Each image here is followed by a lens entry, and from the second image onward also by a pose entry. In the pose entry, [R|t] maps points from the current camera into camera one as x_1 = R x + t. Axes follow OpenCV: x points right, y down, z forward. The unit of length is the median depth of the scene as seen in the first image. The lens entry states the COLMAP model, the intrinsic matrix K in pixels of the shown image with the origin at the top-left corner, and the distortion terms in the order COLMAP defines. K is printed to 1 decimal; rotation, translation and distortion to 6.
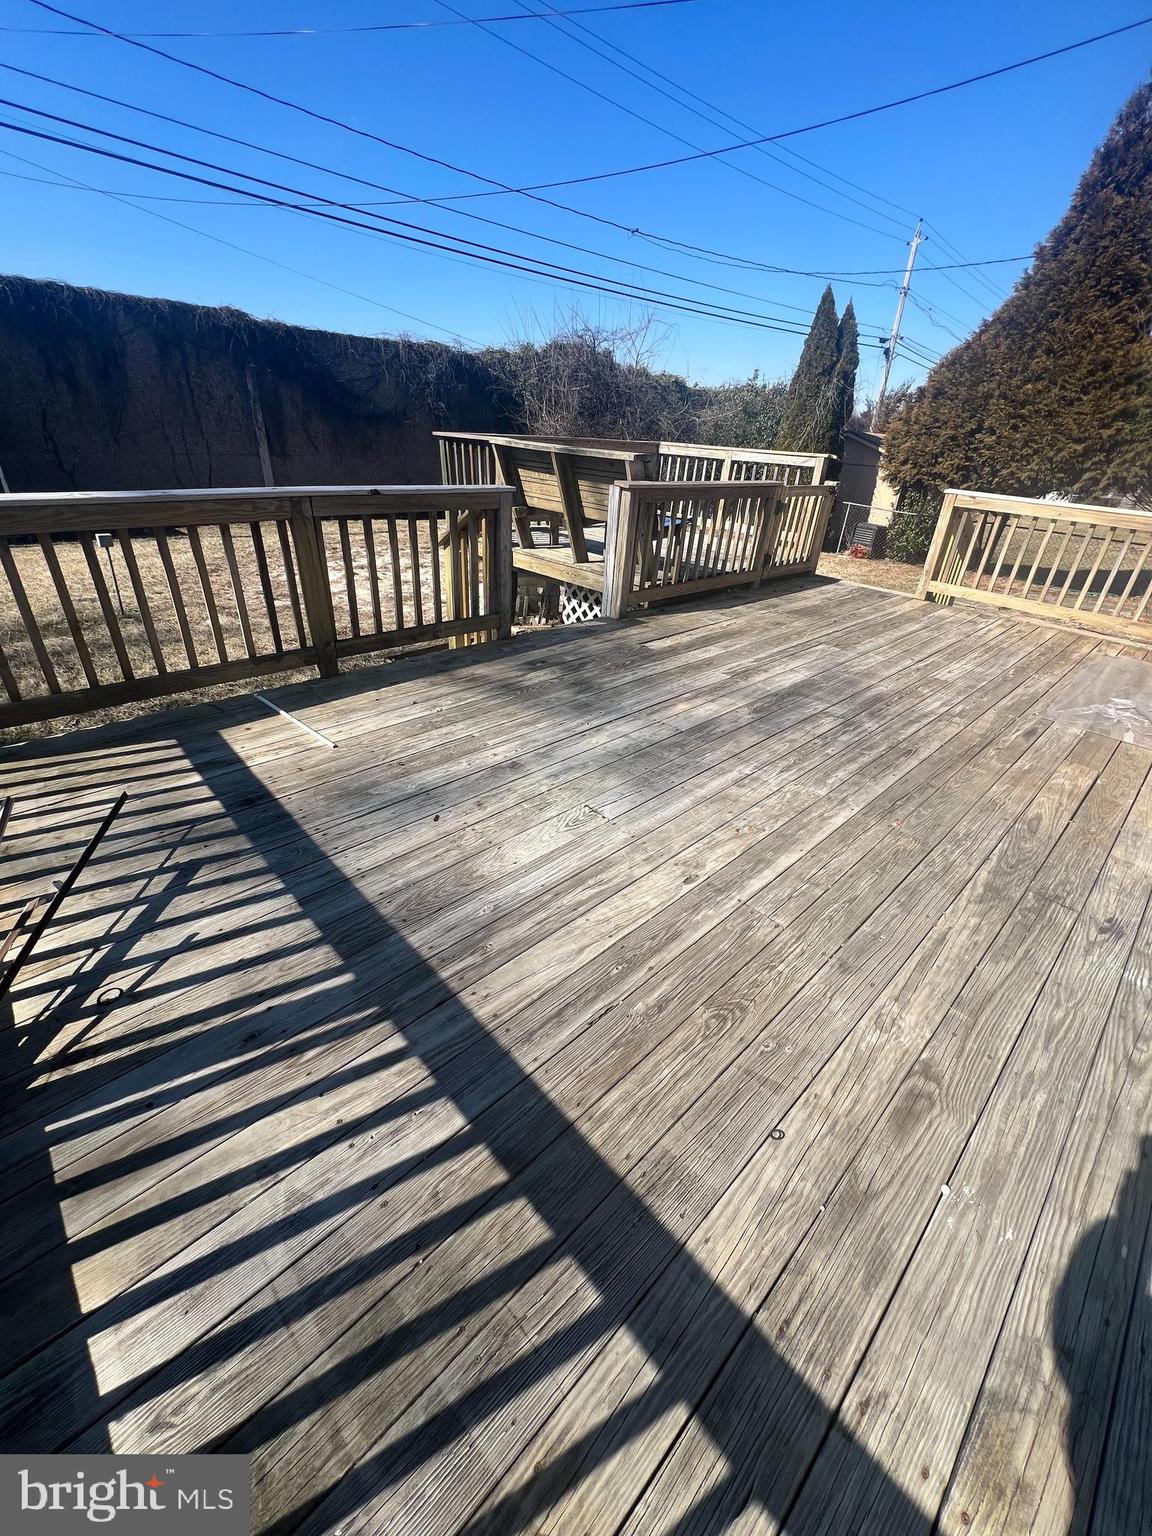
lens RADIAL K [[615.9, 0, 578.6], [0, 615.9, 761.5], [0, 0, 1]] dist [0.001955, -0.000057]
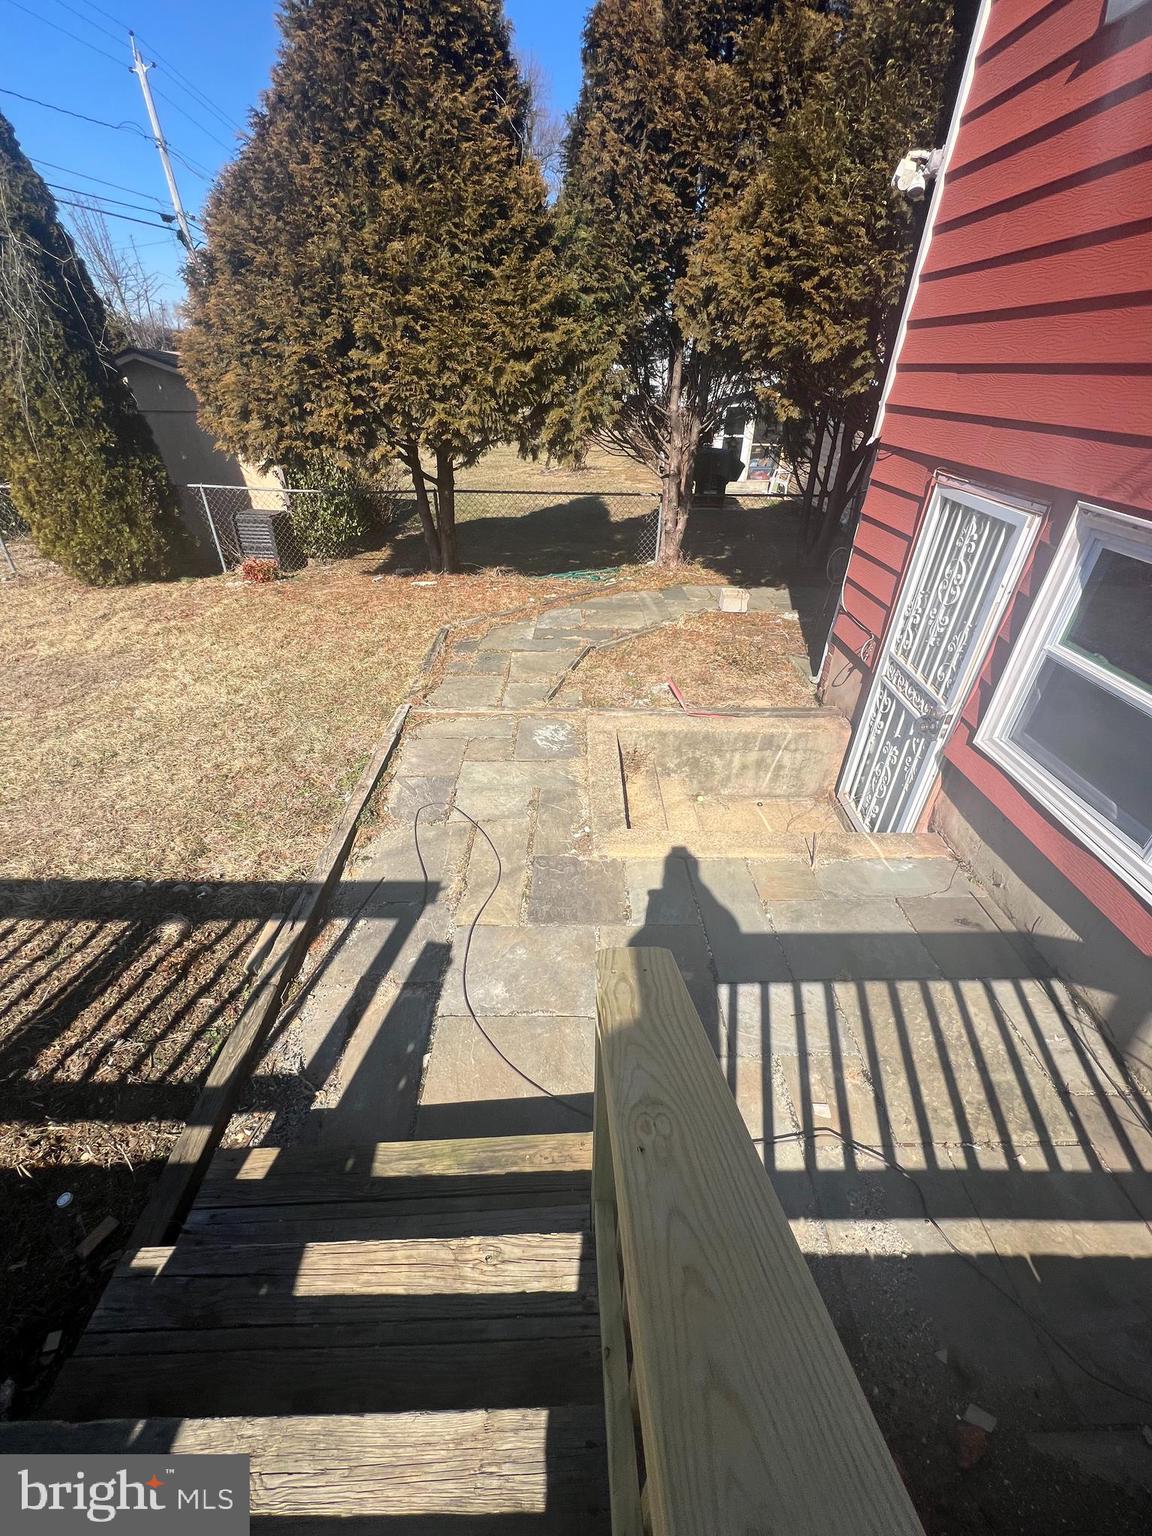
lens RADIAL K [[615.9, 0, 568.5], [0, 615.9, 768.3], [0, 0, 1]] dist [0.001955, -0.000057]
pose [[0.684838, -0.440738, 0.580299, 0.326489], [0.377576, 0.895736, 0.234719, -0.276638], [-0.623244, 0.058362, 0.779847, 0.518485]]
